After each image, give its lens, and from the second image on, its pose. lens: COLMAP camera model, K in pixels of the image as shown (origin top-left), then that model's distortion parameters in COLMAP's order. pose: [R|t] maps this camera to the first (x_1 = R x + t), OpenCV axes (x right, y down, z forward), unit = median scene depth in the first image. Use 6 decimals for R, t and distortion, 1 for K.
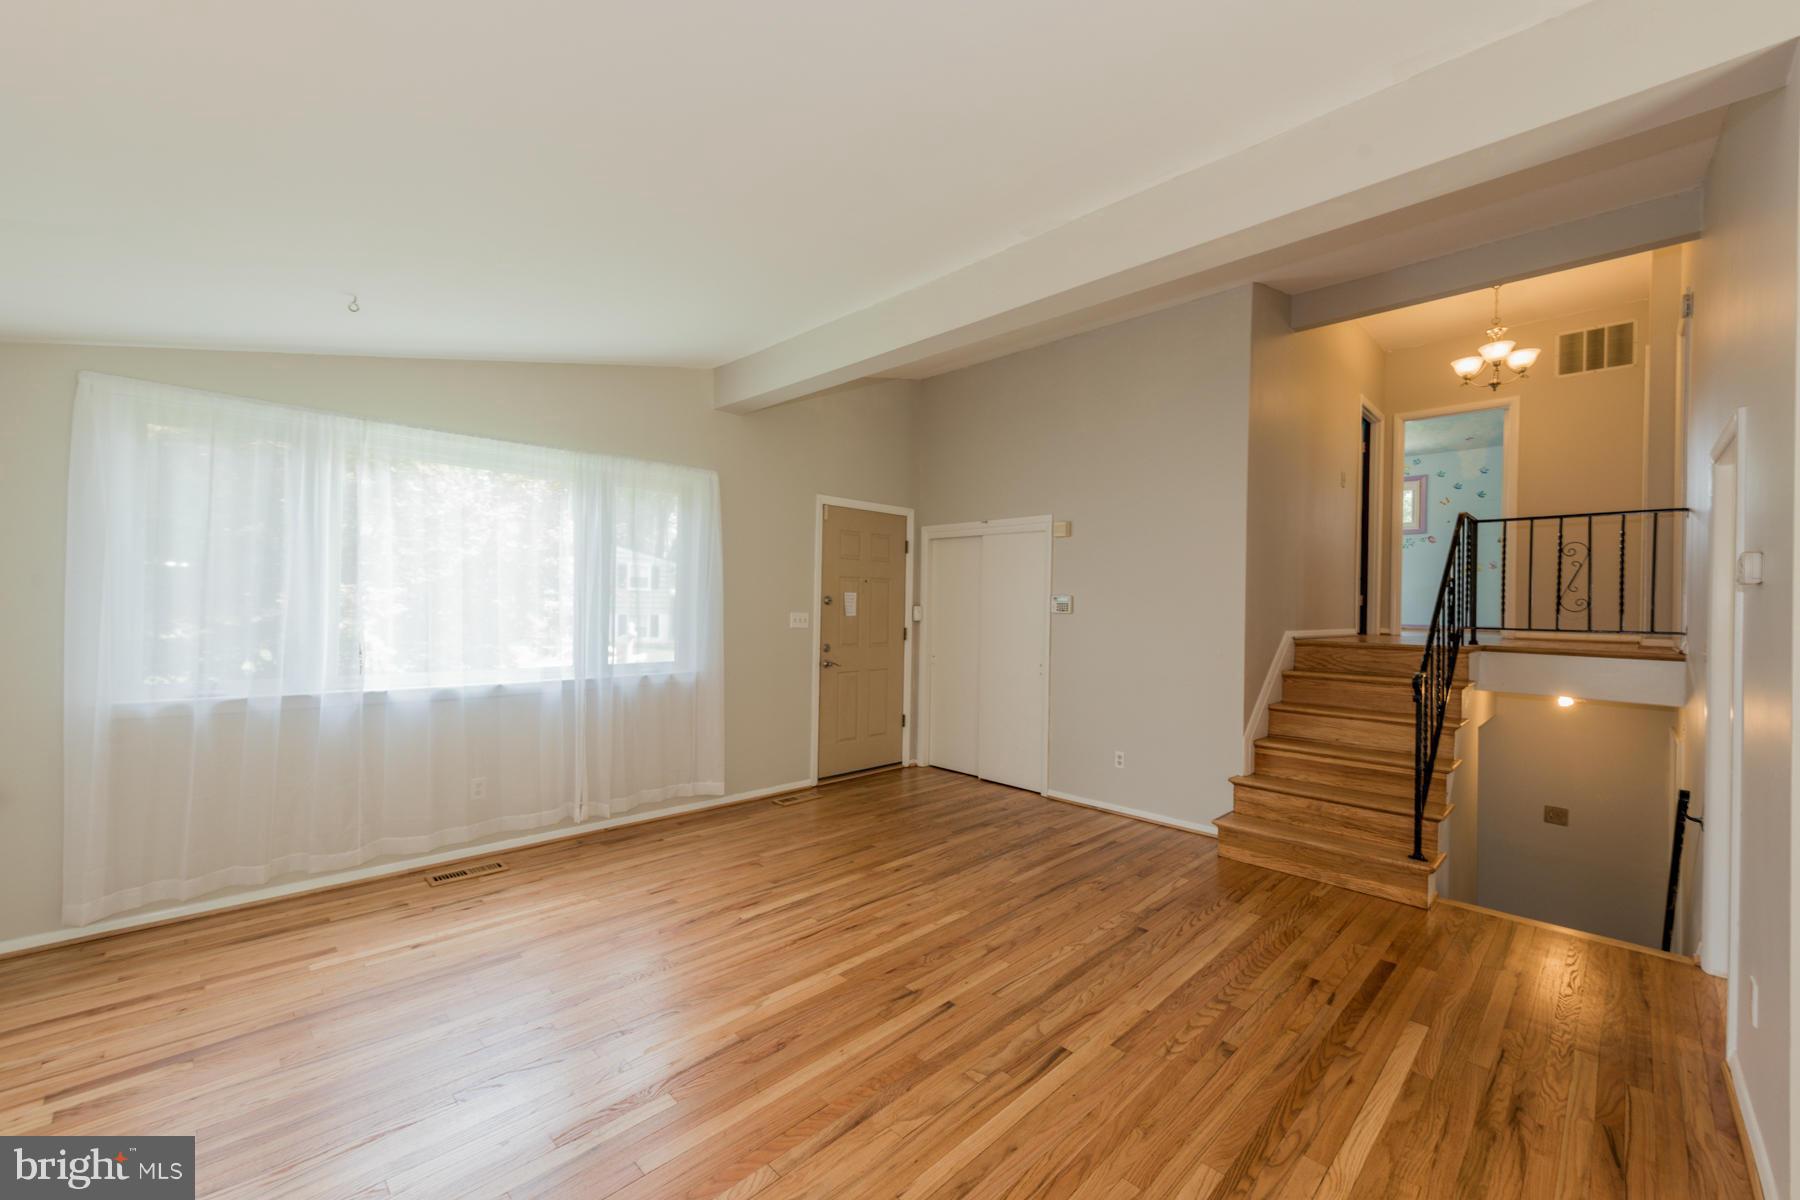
lens RADIAL K [[706.9, 0, 898.8], [0, 706.9, 609.4], [0, 0, 1]] dist [0.010838, -0.003014]
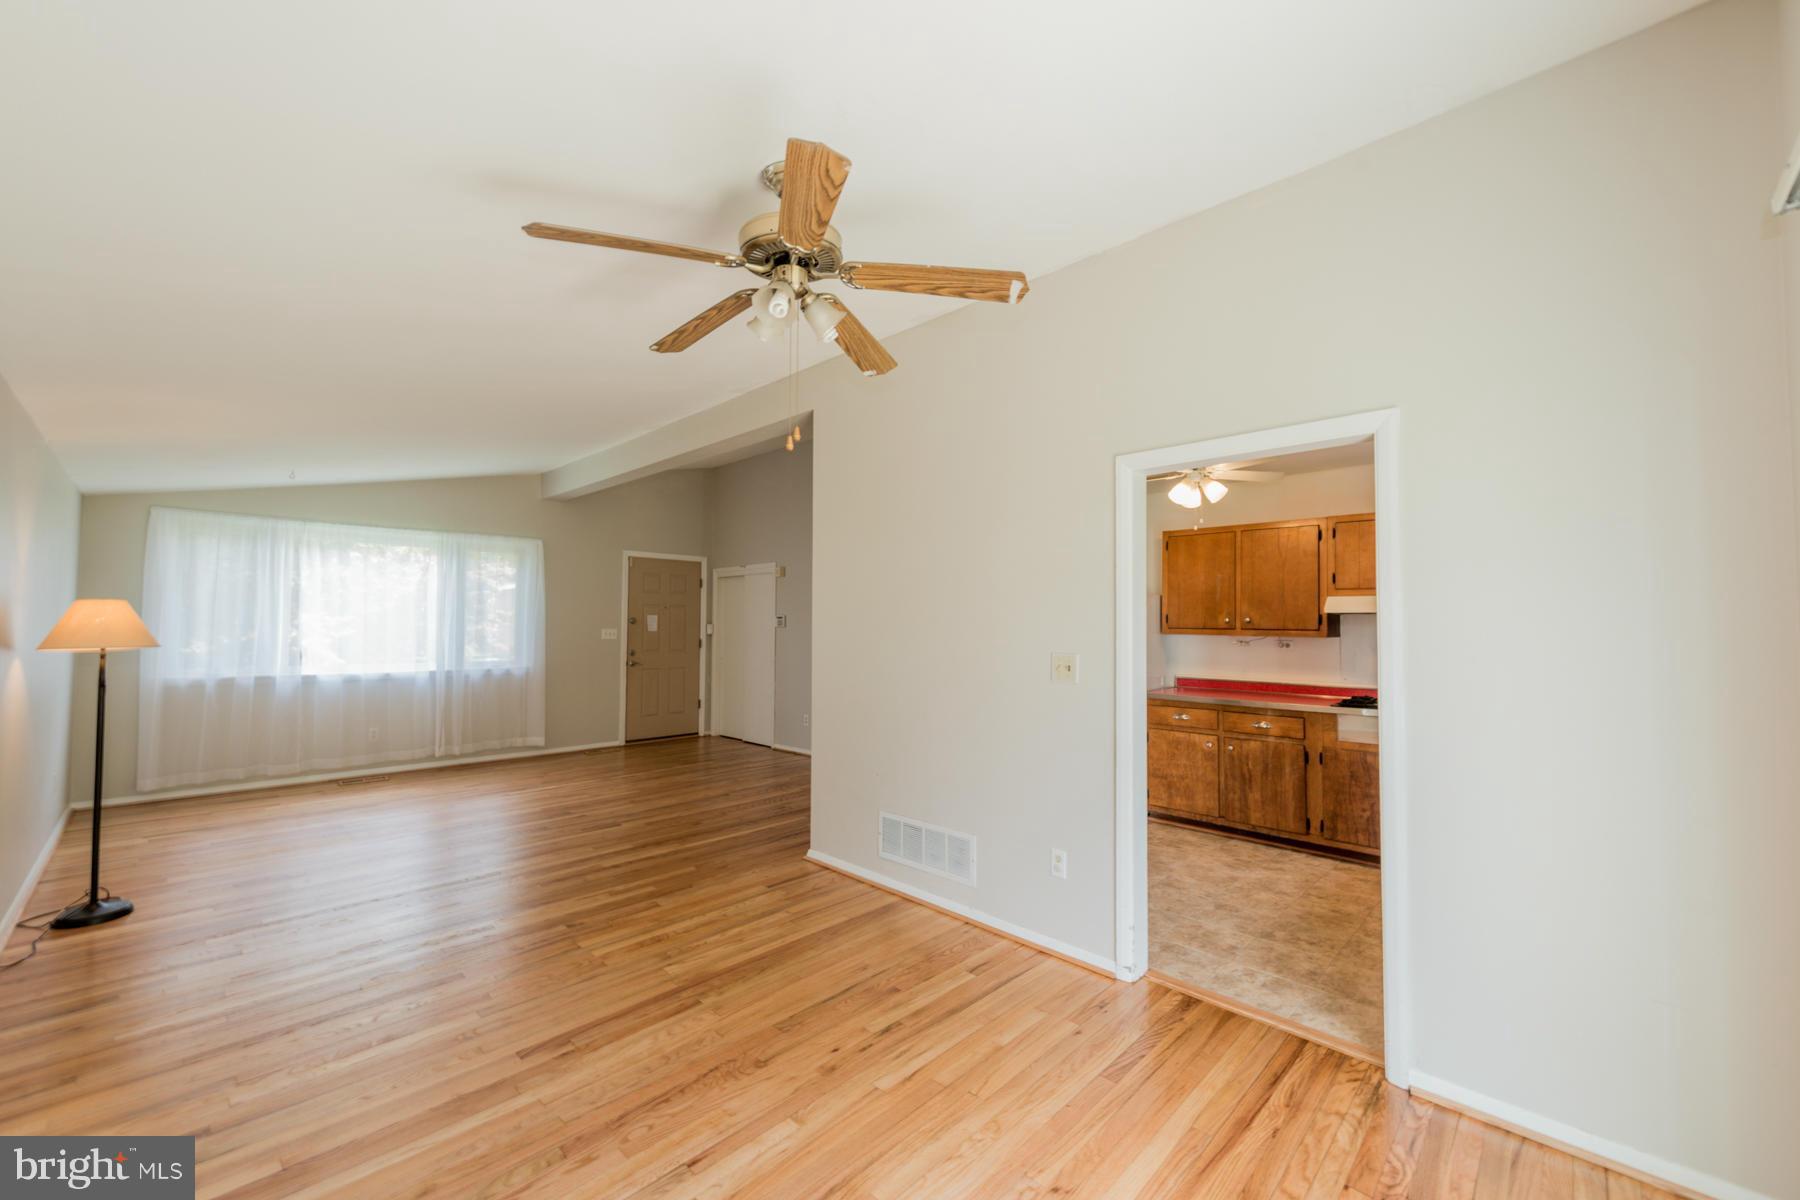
lens RADIAL K [[706.9, 0, 903.9], [0, 706.9, 607.5], [0, 0, 1]] dist [0.010838, -0.003014]
pose [[0.999792, -0.014723, 0.014105, 0.627607], [0.015212, 0.999265, -0.035198, 0.028422], [-0.013576, 0.035405, 0.999281, -0.690758]]
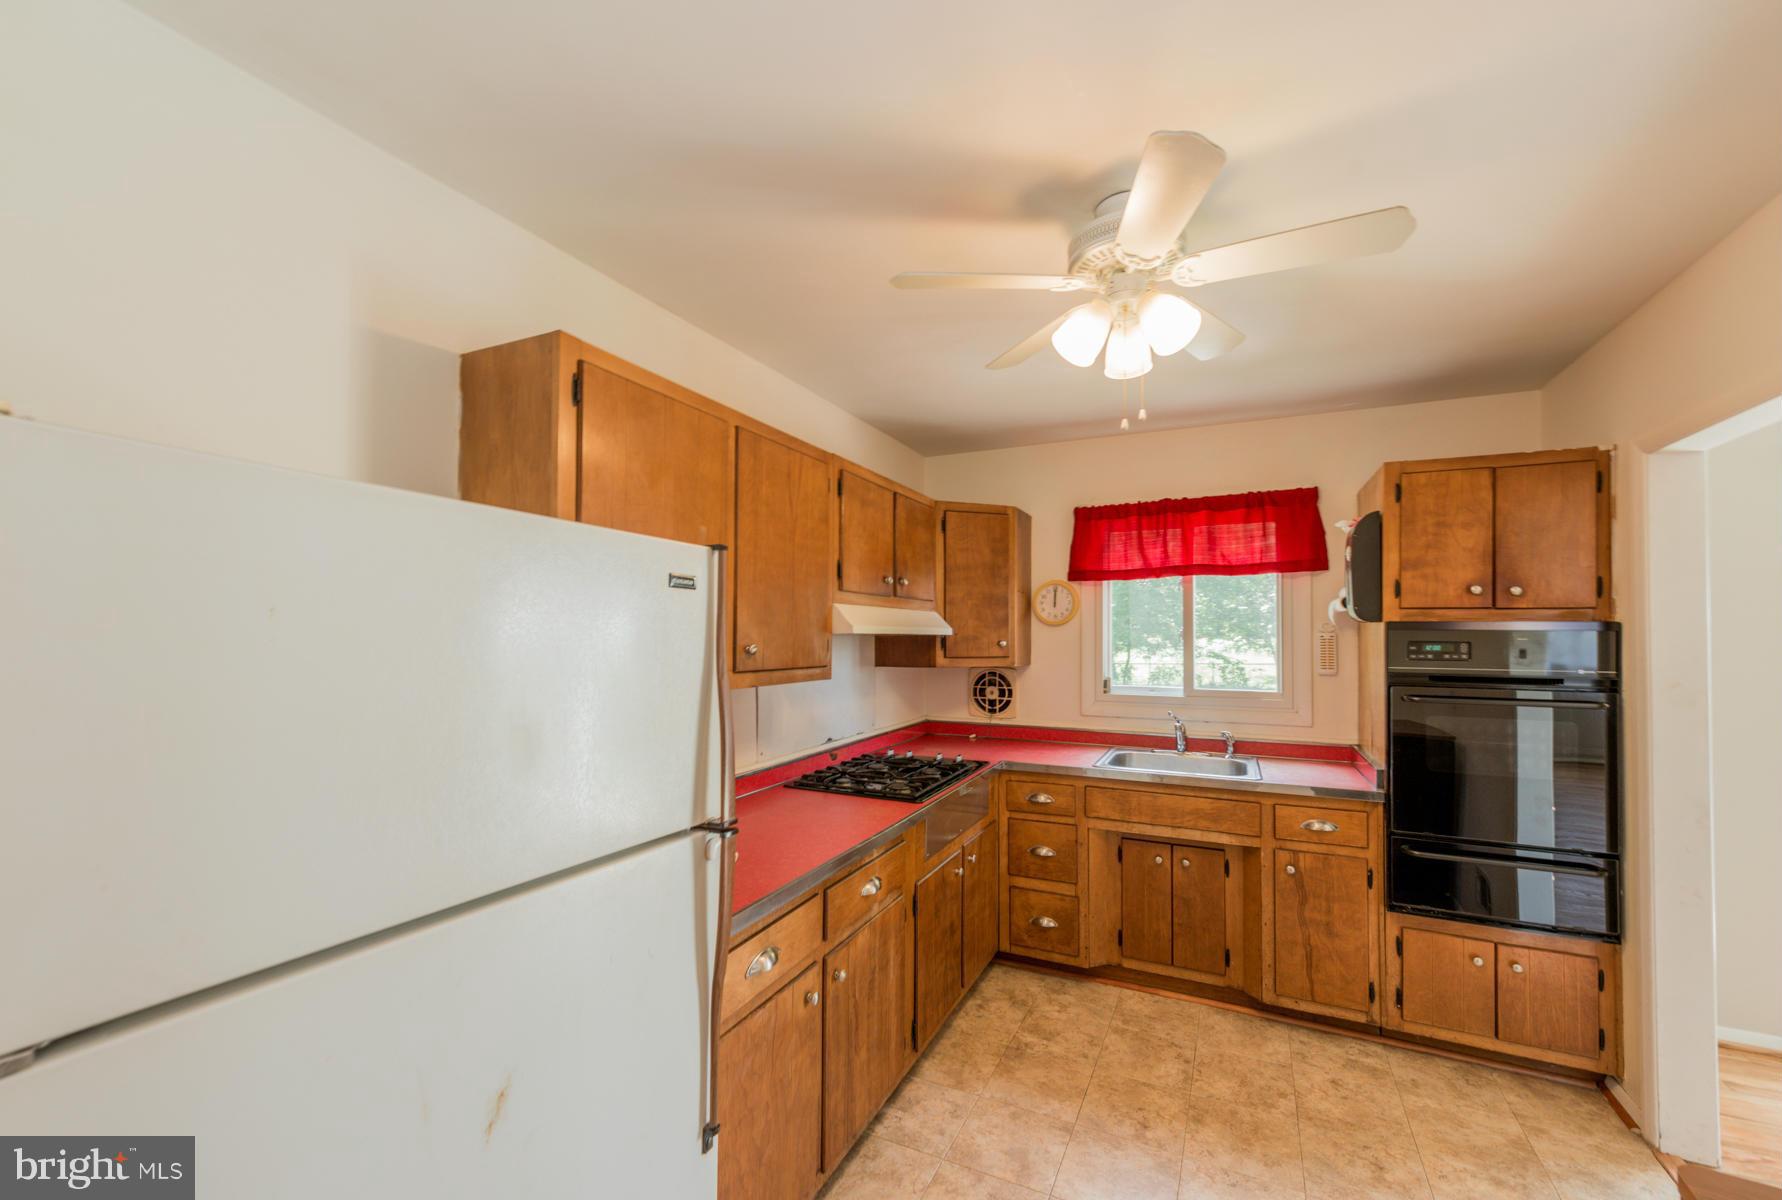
lens RADIAL K [[708.6, 0, 902.2], [0, 708.6, 618.6], [0, 0, 1]] dist [0.003570, -0.000735]
pose [[-0.337847, -0.003569, 0.941194, 0.729814], [-0.000606, 0.999993, 0.003575, -0.008450], [-0.941201, 0.000637, -0.337847, 0.596767]]
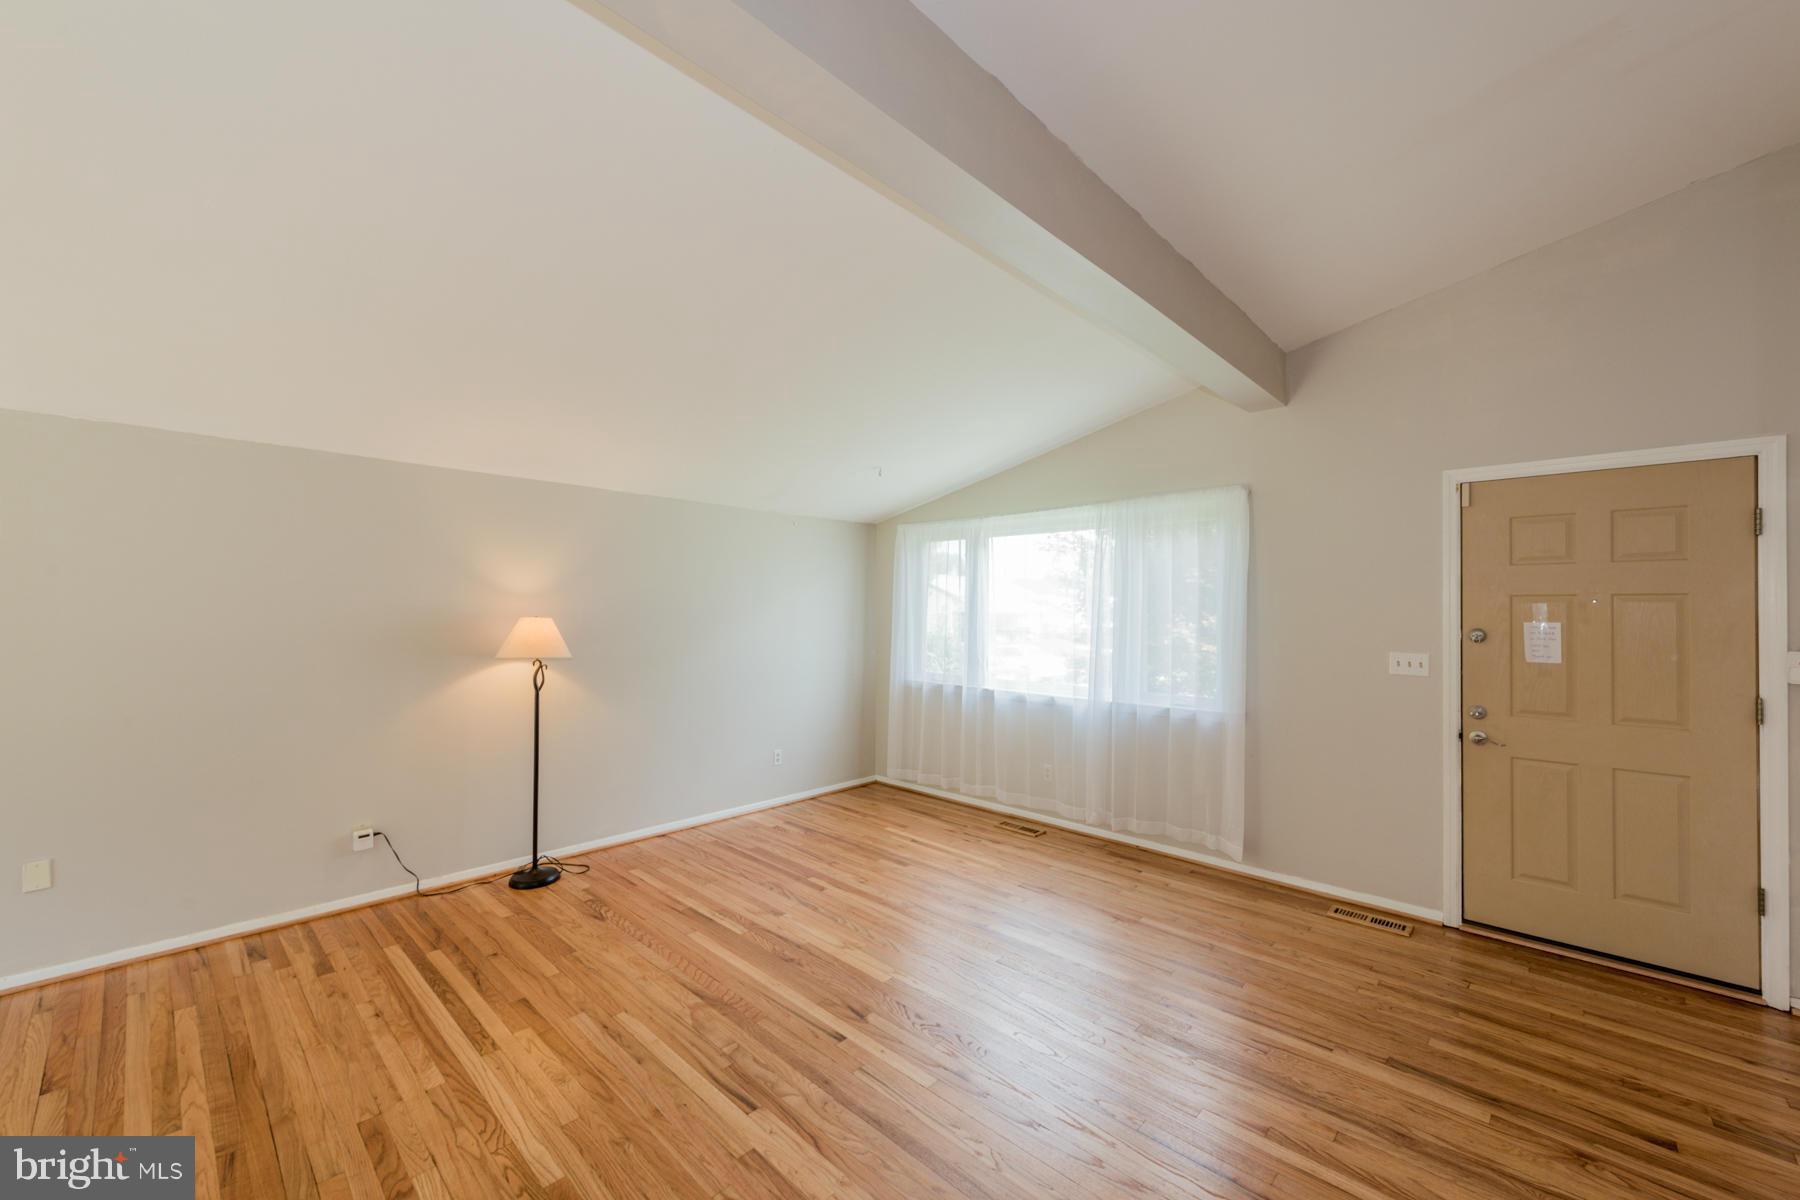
lens RADIAL K [[706.9, 0, 911.1], [0, 706.9, 613.5], [0, 0, 1]] dist [0.010838, -0.003014]
pose [[0.039012, -0.012859, -0.999156, 0.701559], [-0.016838, 0.999767, -0.013524, -0.020639], [0.999097, 0.017351, 0.038787, 0.678160]]
